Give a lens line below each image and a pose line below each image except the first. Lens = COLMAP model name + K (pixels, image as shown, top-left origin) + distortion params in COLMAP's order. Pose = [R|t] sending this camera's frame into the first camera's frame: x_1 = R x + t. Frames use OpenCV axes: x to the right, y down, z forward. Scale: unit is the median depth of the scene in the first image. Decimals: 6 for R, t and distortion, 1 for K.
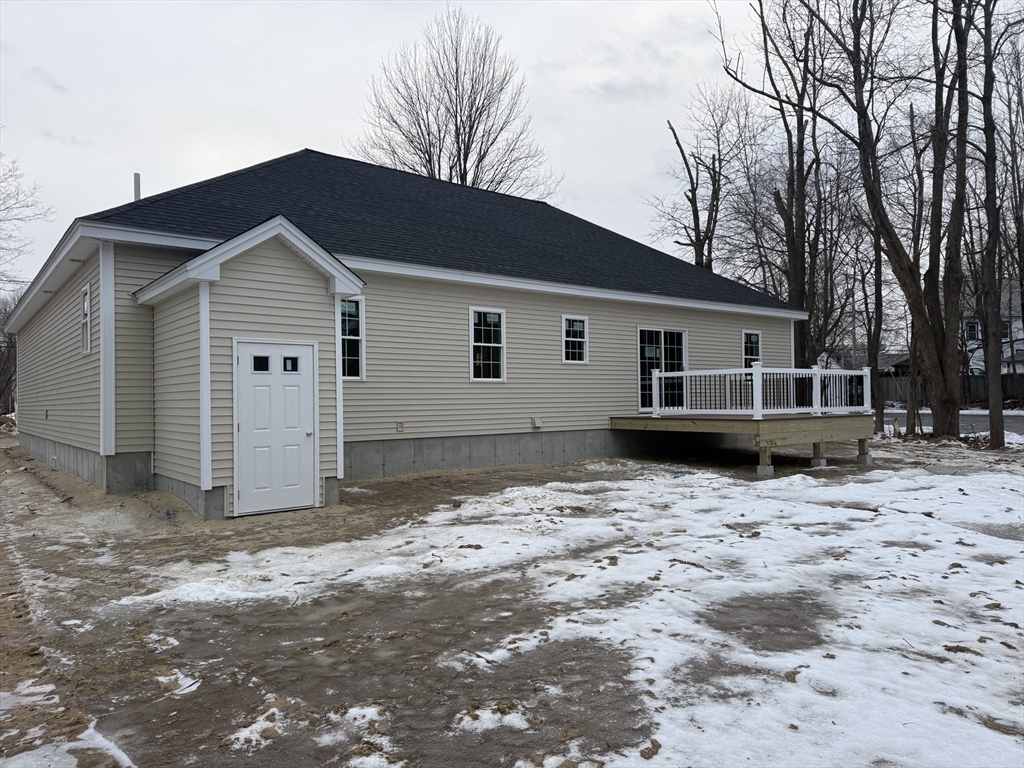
lens RADIAL K [[710.4, 0, 512.0], [0, 710.4, 384.0], [0, 0, 1]] dist [-0.001680, -0.000667]
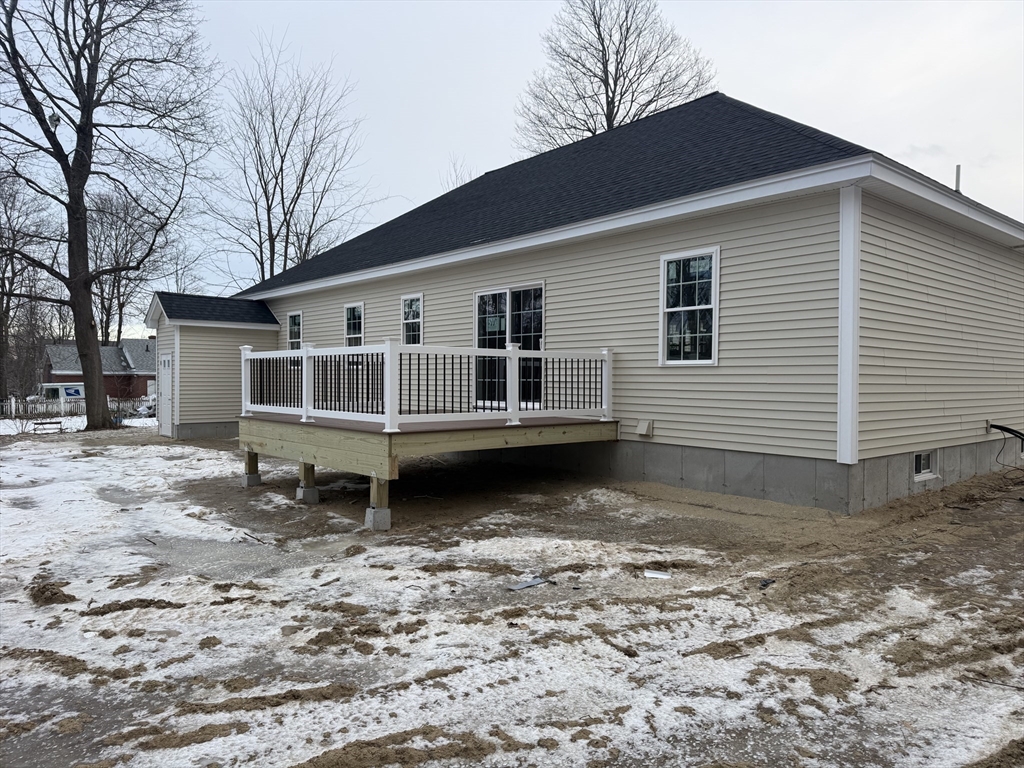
lens RADIAL K [[710.4, 0, 512.0], [0, 710.4, 384.0], [0, 0, 1]] dist [-0.001680, -0.000667]
pose [[0.062356, 0.018725, -0.997878, 0.886002], [0.013327, 0.999719, 0.019593, 0.001265], [0.997965, -0.014521, 0.062089, 0.942835]]
